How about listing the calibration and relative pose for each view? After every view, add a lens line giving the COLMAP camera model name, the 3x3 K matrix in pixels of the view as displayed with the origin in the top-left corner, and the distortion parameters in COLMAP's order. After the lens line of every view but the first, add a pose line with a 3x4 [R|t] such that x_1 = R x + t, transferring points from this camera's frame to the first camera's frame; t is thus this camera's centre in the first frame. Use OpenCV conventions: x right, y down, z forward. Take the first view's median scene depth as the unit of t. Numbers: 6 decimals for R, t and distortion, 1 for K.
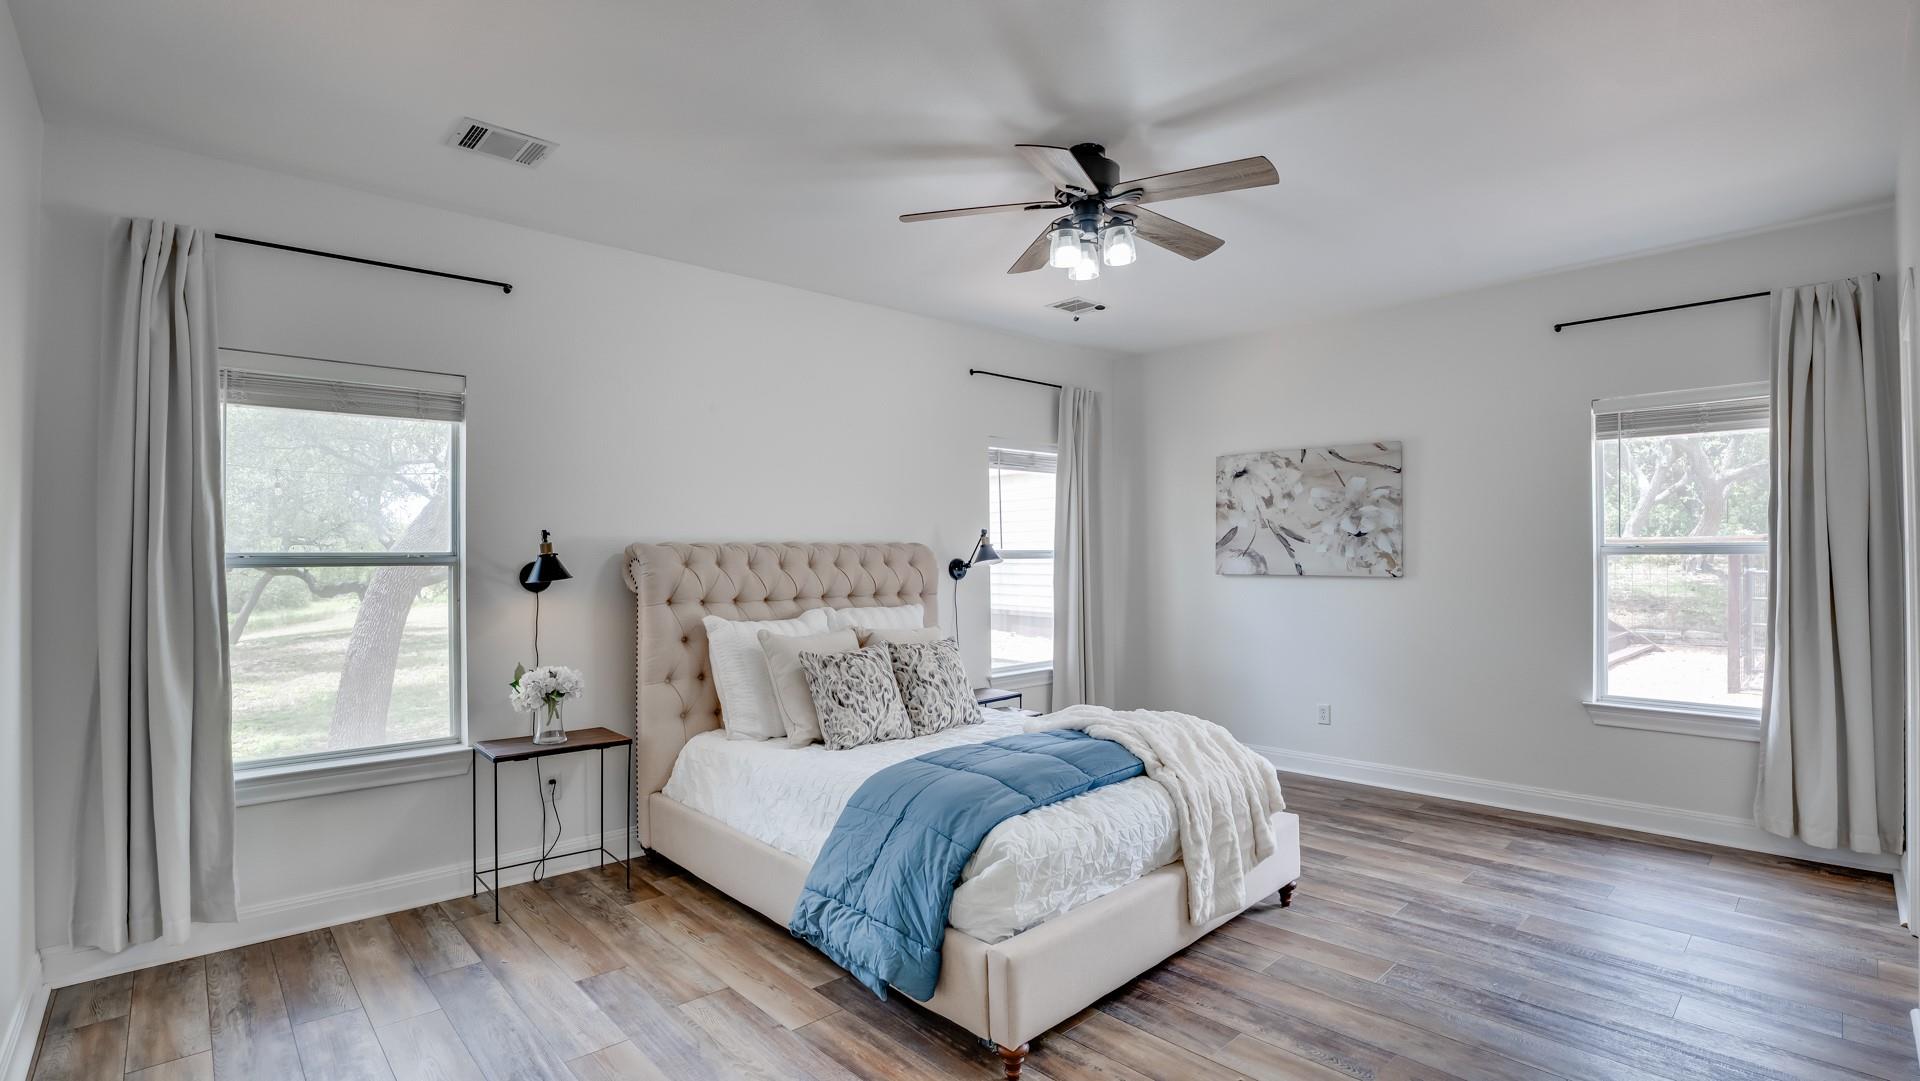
lens RADIAL K [[866.9, 0, 960.0], [0, 866.9, 540.5], [0, 0, 1]] dist [-0.065802, 0.015319]
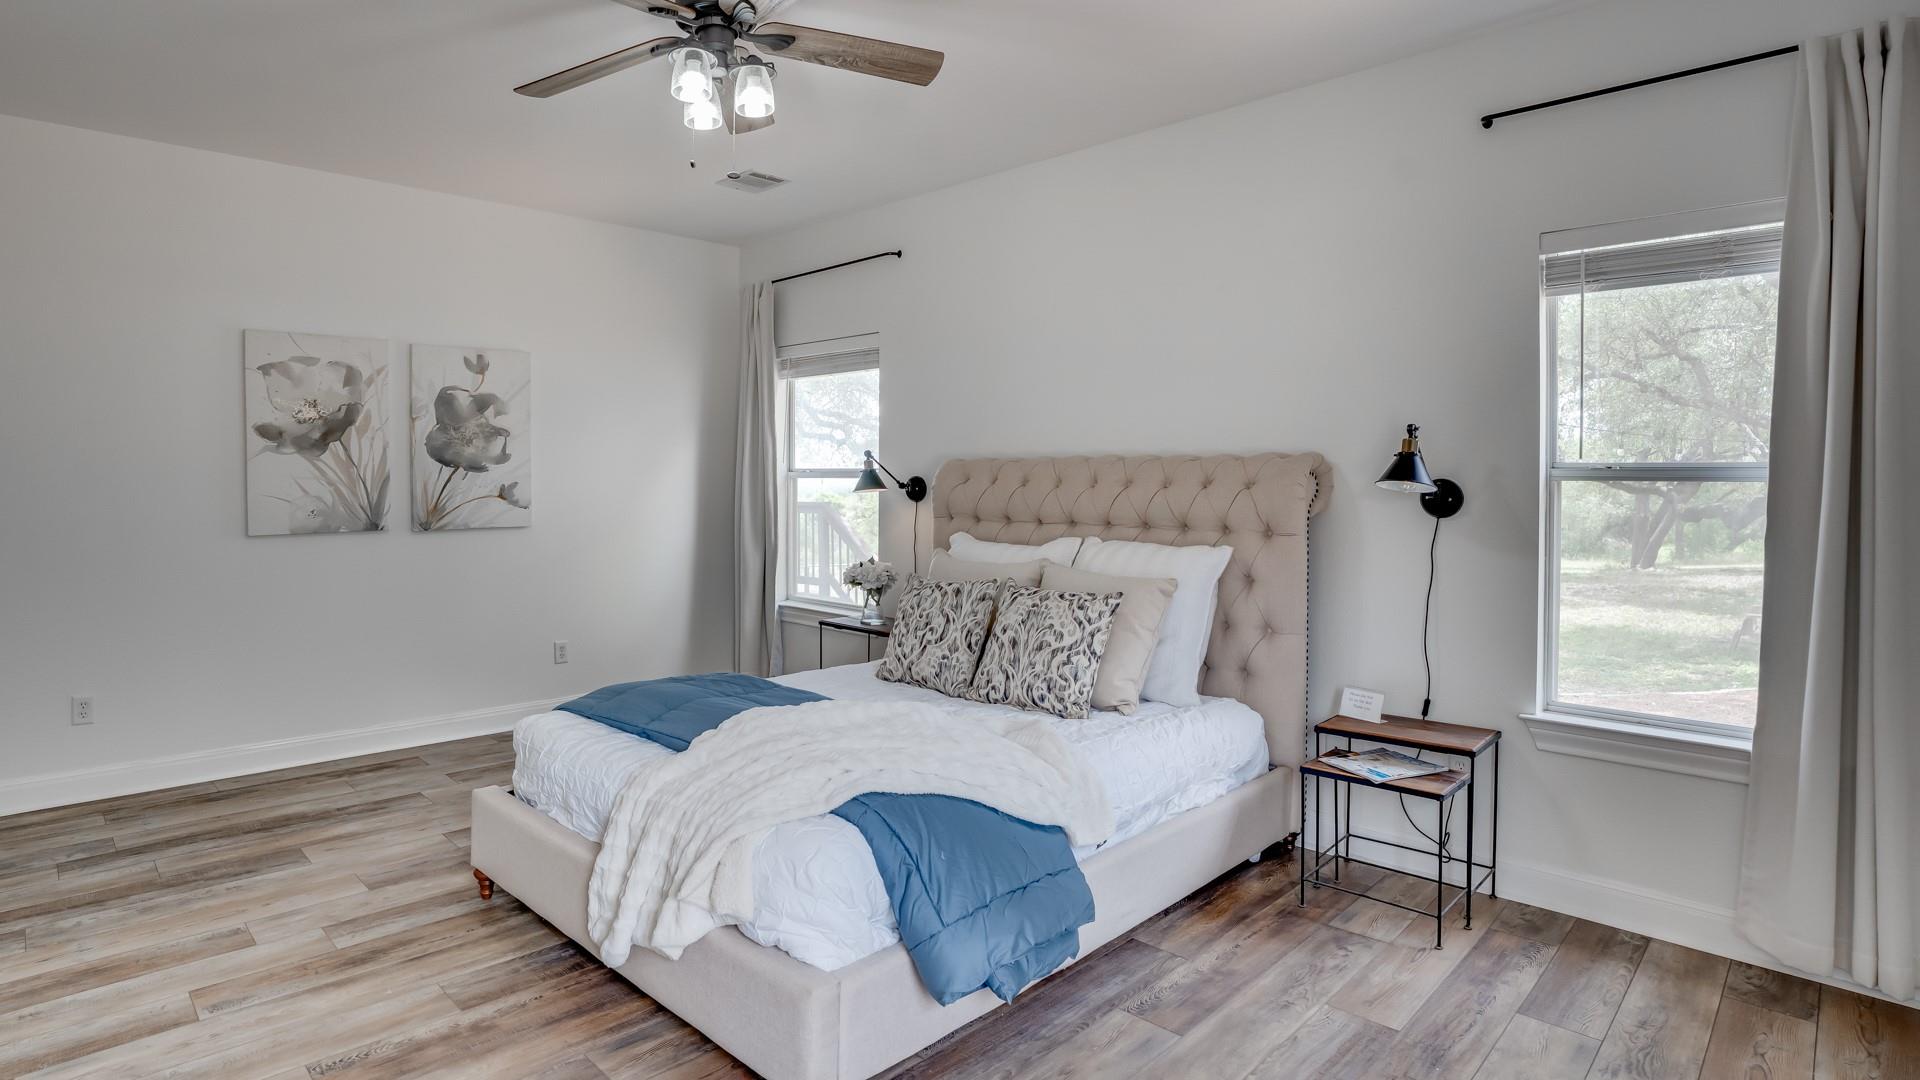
lens RADIAL K [[1088.0, 0, 959.8], [0, 1088.0, 486.5], [0, 0, 1]] dist [-0.002059, -0.000449]
pose [[0.001024, 0.009020, -0.999959, 1.005012], [0.005853, 0.999942, 0.009026, 0.023221], [0.999982, -0.005862, 0.000972, 1.049854]]
